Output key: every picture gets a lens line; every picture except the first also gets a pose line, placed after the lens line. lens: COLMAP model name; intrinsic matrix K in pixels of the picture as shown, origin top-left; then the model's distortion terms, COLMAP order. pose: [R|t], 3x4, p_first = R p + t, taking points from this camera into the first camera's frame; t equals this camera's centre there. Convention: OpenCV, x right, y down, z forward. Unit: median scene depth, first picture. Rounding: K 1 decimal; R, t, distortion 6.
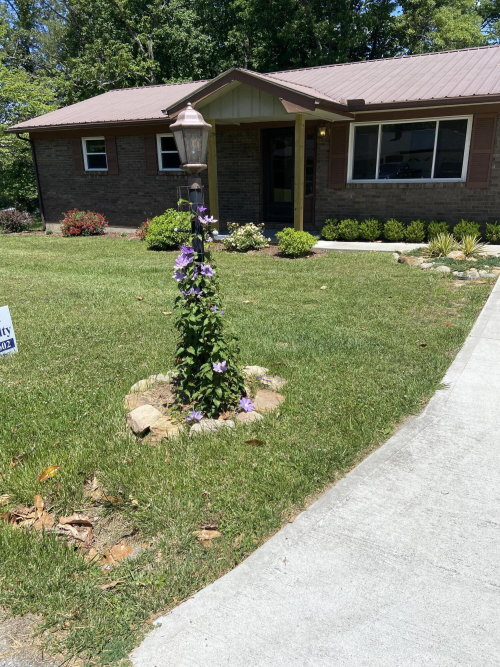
lens RADIAL K [[495.8, 0, 251.4], [0, 495.8, 332.5], [0, 0, 1]] dist [0.071850, -0.080974]
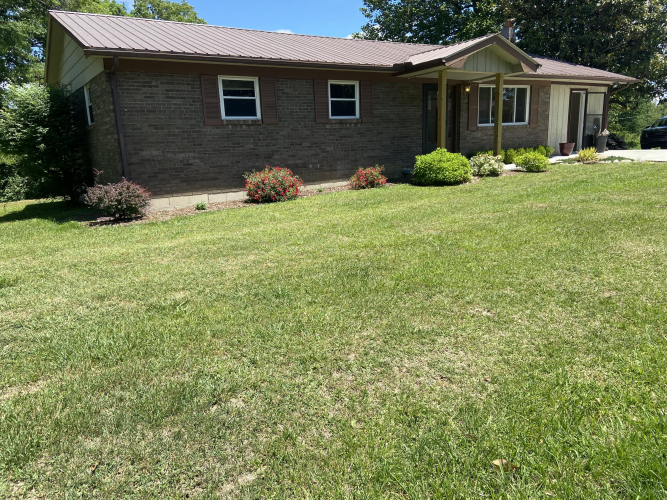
lens RADIAL K [[495.8, 0, 334.3], [0, 495.8, 245.8], [0, 0, 1]] dist [0.071850, -0.080974]
pose [[0.456637, -0.214330, 0.863450, -1.003185], [0.283467, 0.955014, 0.087147, -0.172580], [-0.843285, 0.204965, 0.496850, 0.568997]]
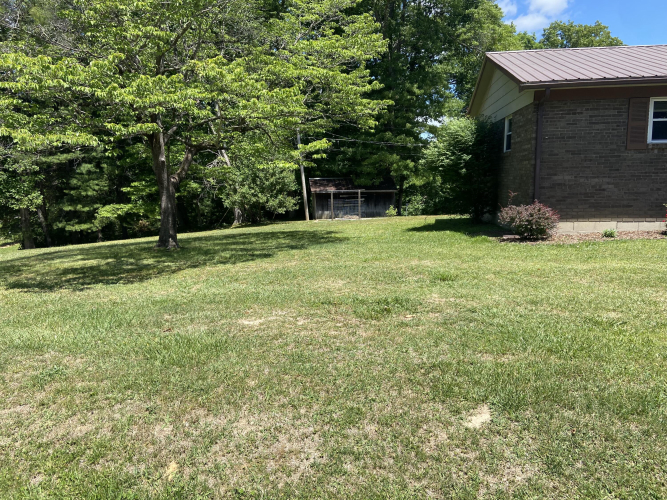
lens RADIAL K [[495.8, 0, 330.5], [0, 495.8, 253.2], [0, 0, 1]] dist [0.071850, -0.080974]
pose [[0.927518, -0.088862, 0.363063, -1.075194], [0.132594, 0.986382, -0.097313, -0.175394], [-0.349471, 0.138400, 0.926669, 0.569018]]
